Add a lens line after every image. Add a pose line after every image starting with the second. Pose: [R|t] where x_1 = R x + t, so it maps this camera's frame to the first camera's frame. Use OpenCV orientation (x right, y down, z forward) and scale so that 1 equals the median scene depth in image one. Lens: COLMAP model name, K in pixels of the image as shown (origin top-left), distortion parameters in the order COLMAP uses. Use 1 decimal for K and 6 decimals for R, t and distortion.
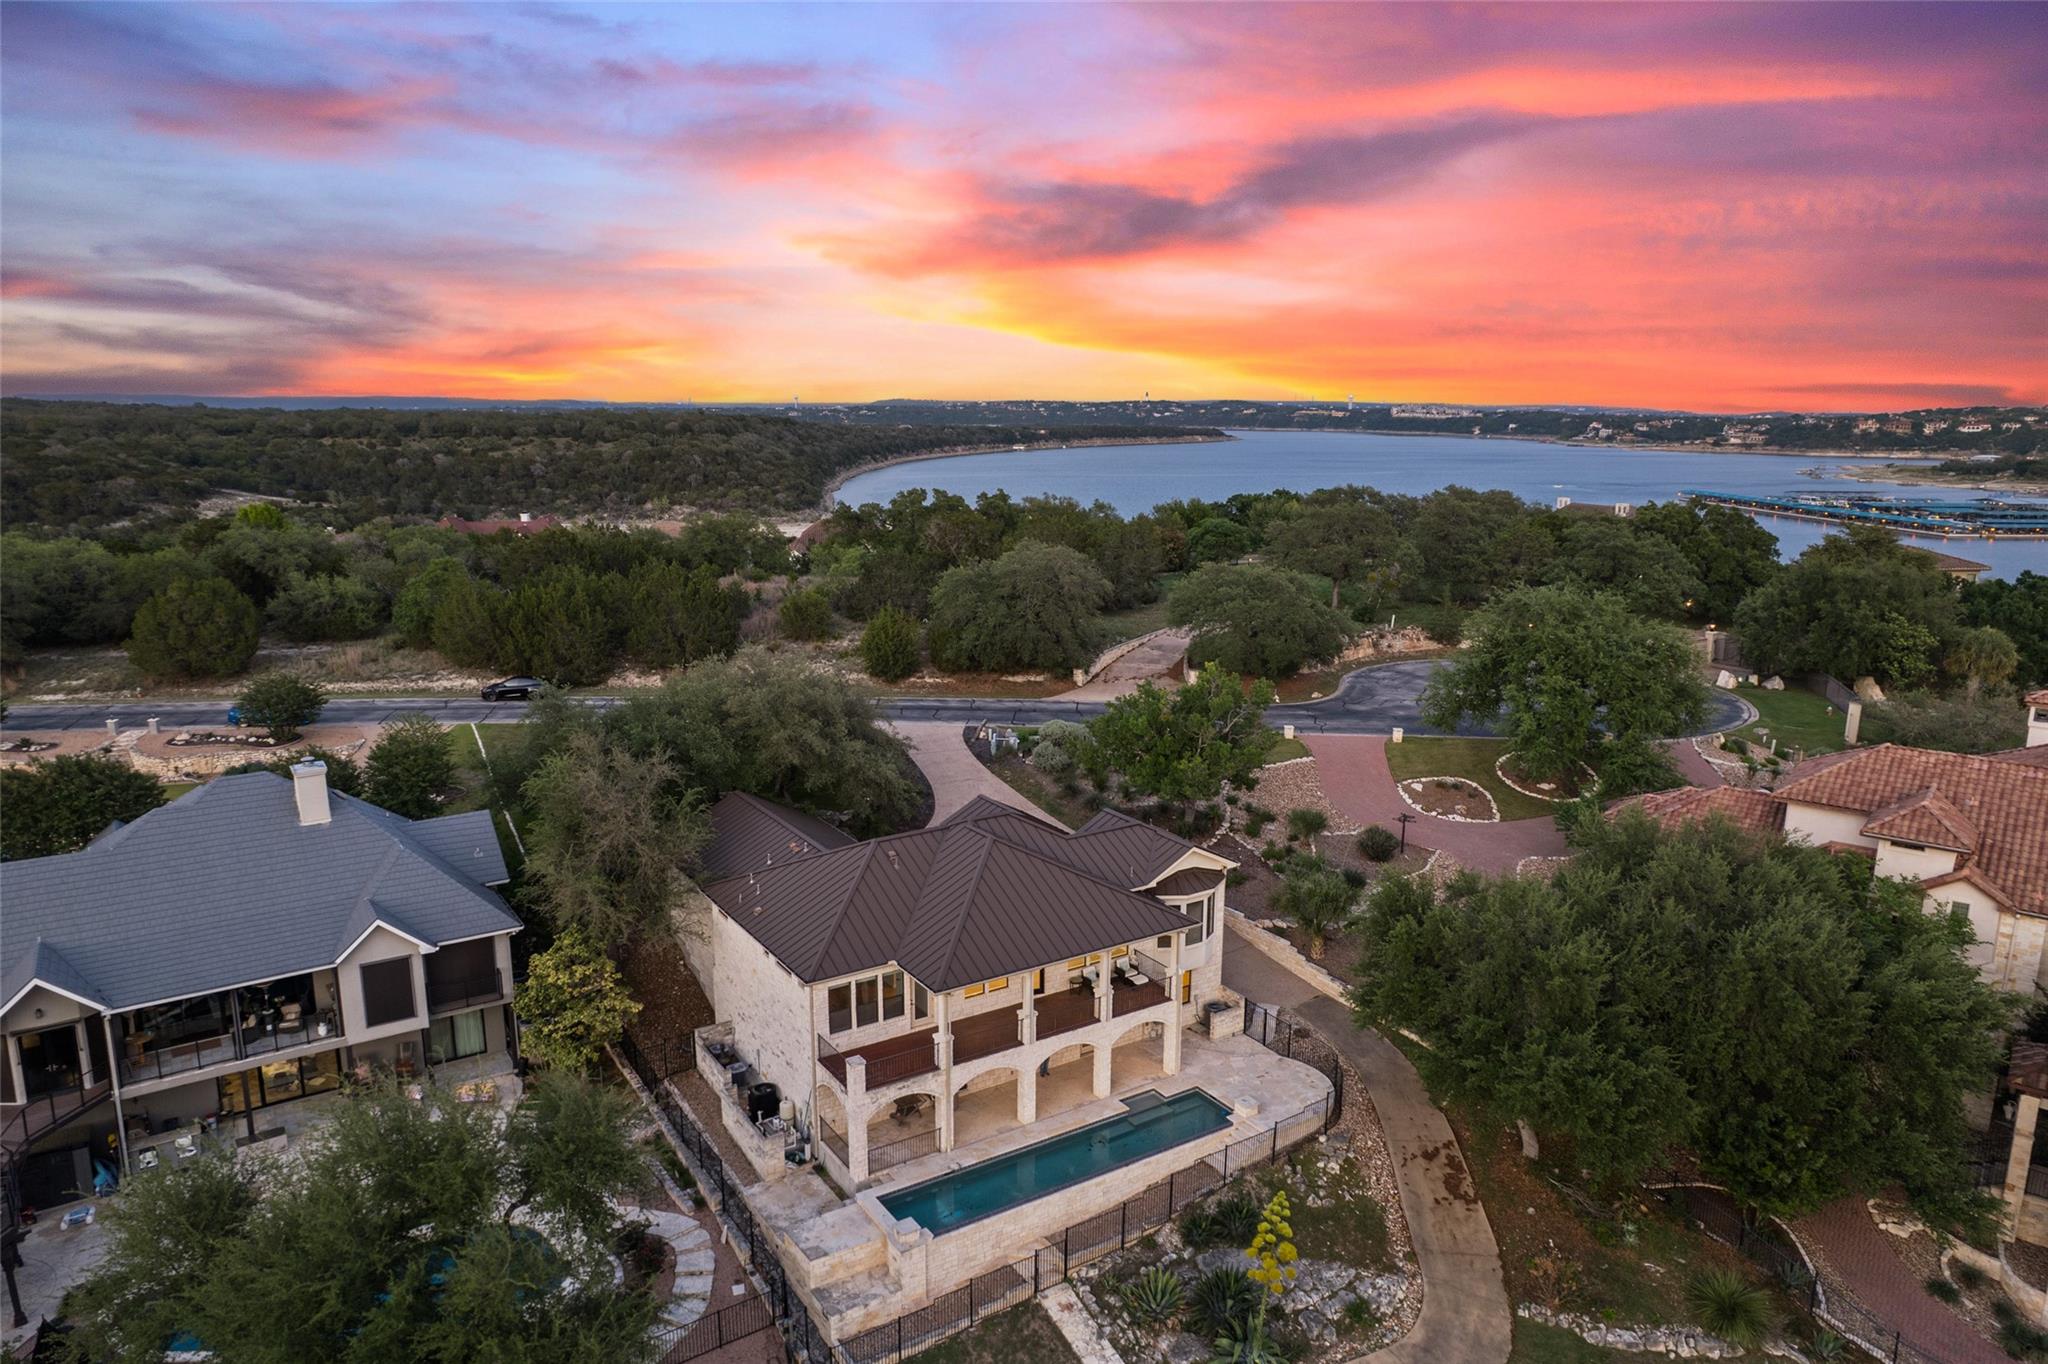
lens RADIAL K [[1308.9, 0, 1024.0], [0, 1308.9, 682.0], [0, 0, 1]] dist [-0.037625, 0.003520]
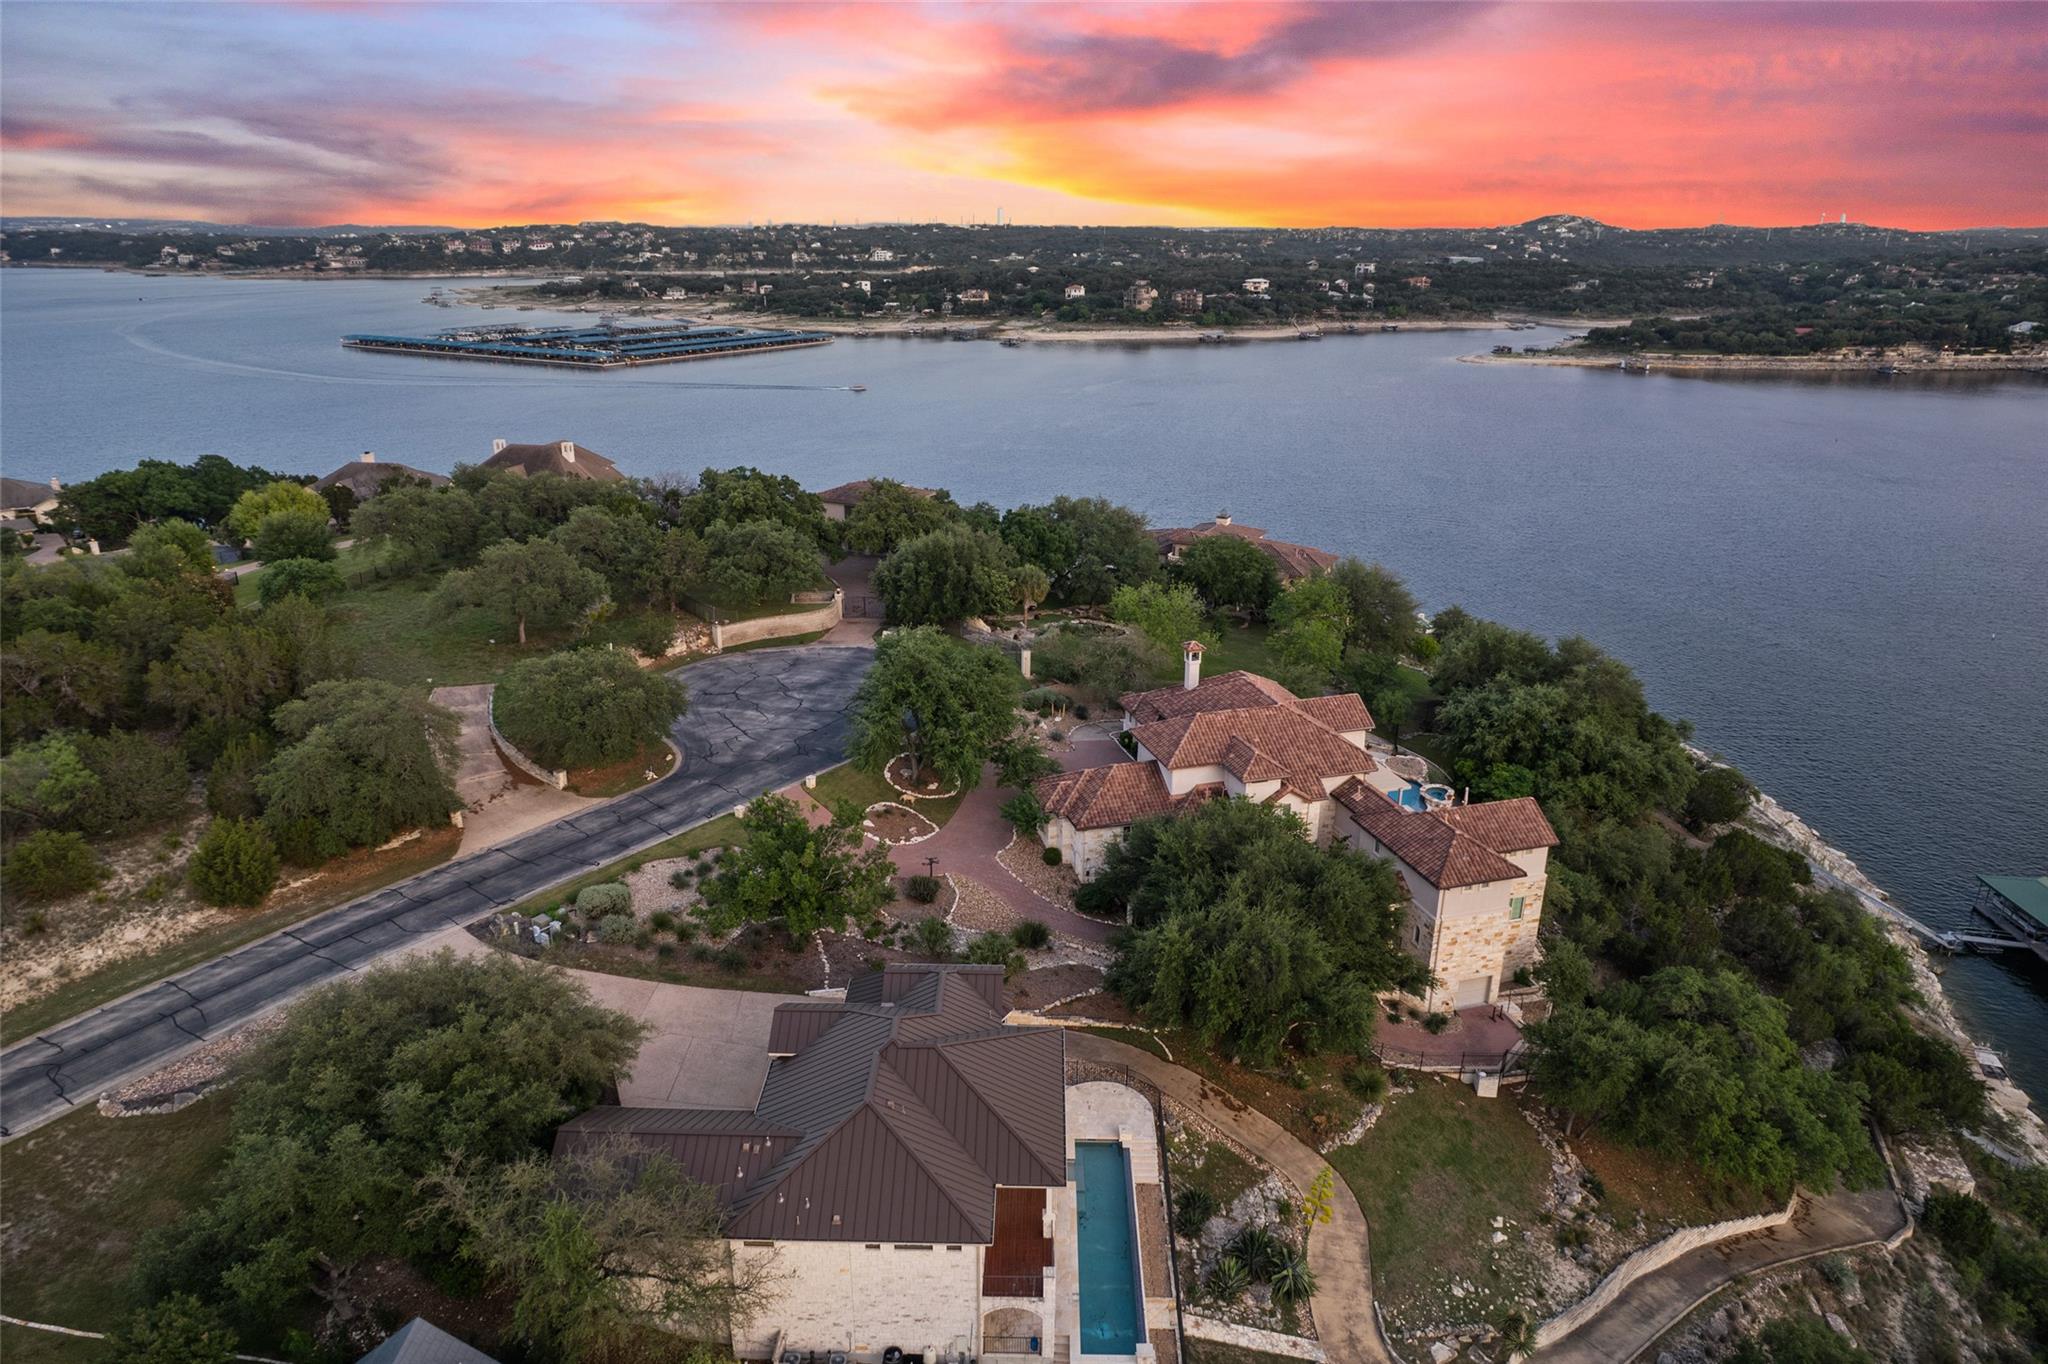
lens RADIAL K [[1308.9, 0, 1024.0], [0, 1308.9, 682.0], [0, 0, 1]] dist [-0.037625, 0.003520]
pose [[0.564696, -0.274306, 0.778380, -0.850245], [0.170977, 0.961570, 0.214823, -0.456200], [-0.807394, 0.011775, 0.589895, 0.273097]]
